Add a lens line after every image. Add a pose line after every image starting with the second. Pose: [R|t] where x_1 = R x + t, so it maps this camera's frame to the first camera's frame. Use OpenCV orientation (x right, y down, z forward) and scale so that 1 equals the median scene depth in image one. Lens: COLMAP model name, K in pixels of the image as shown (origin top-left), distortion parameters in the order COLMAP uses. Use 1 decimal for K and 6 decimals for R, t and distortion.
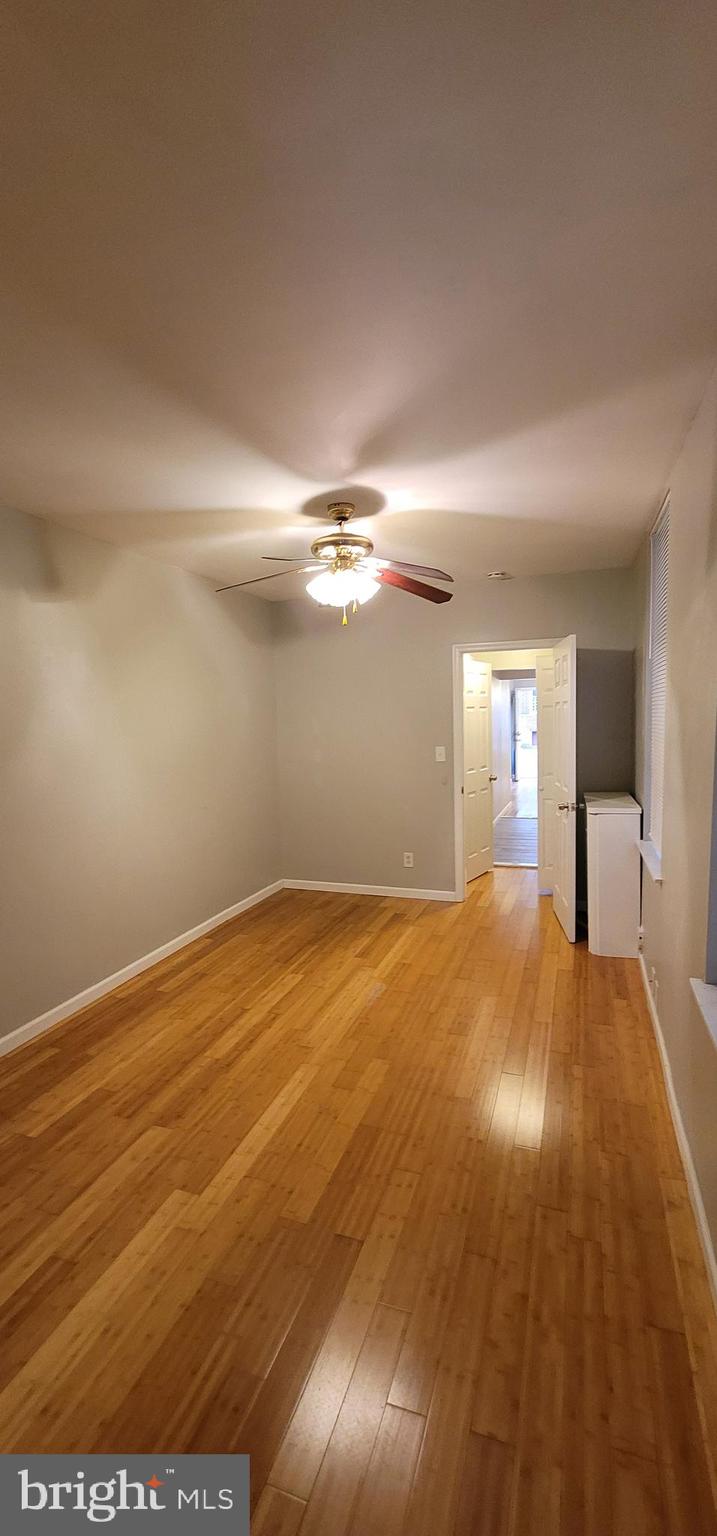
lens RADIAL K [[627.9, 0, 358.5], [0, 627.9, 768.0], [0, 0, 1]] dist [-0.016714, 0.000932]
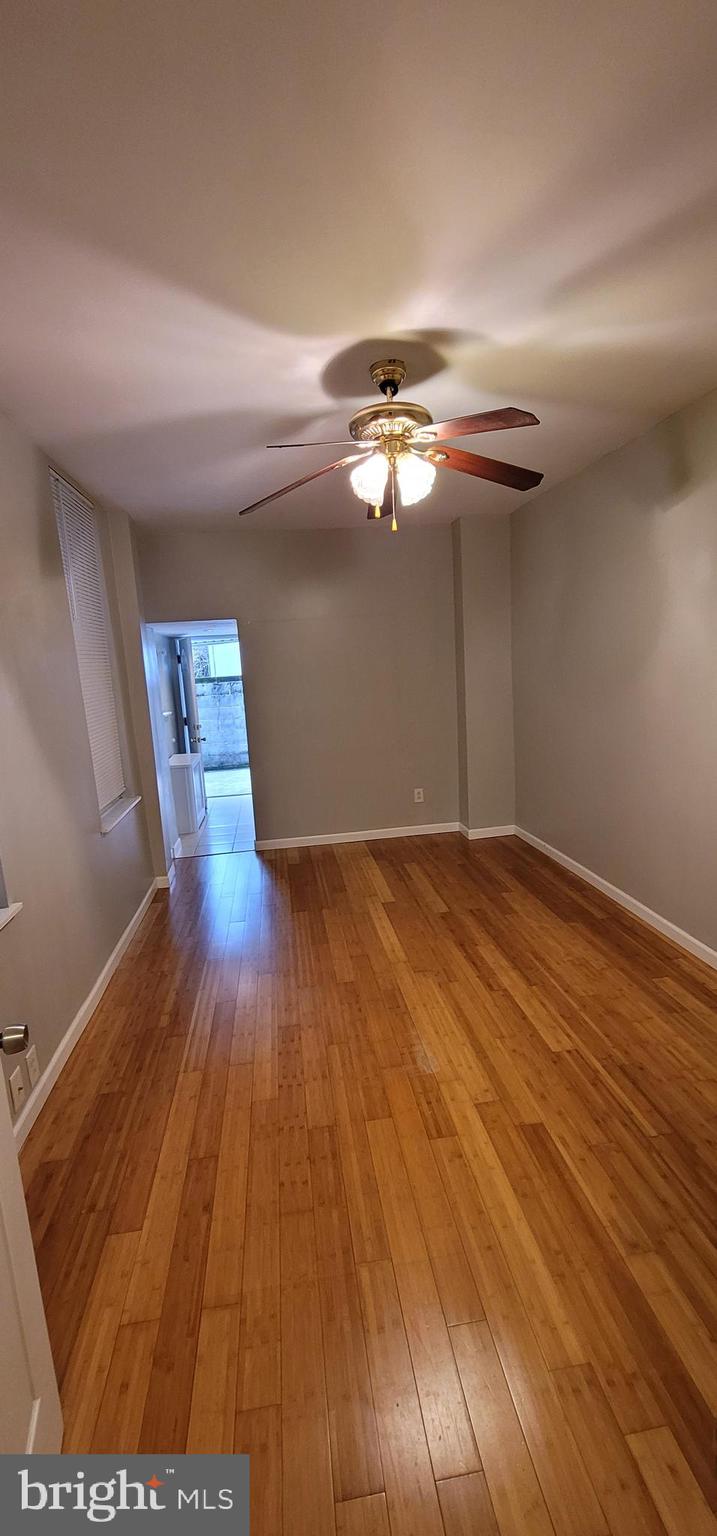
lens RADIAL K [[627.9, 0, 358.5], [0, 627.9, 768.0], [0, 0, 1]] dist [-0.016714, 0.000932]
pose [[-0.888245, 0.153735, -0.432882, 0.388769], [0.042510, 0.965803, 0.255770, -0.146025], [0.457399, 0.208785, -0.864404, 1.689890]]
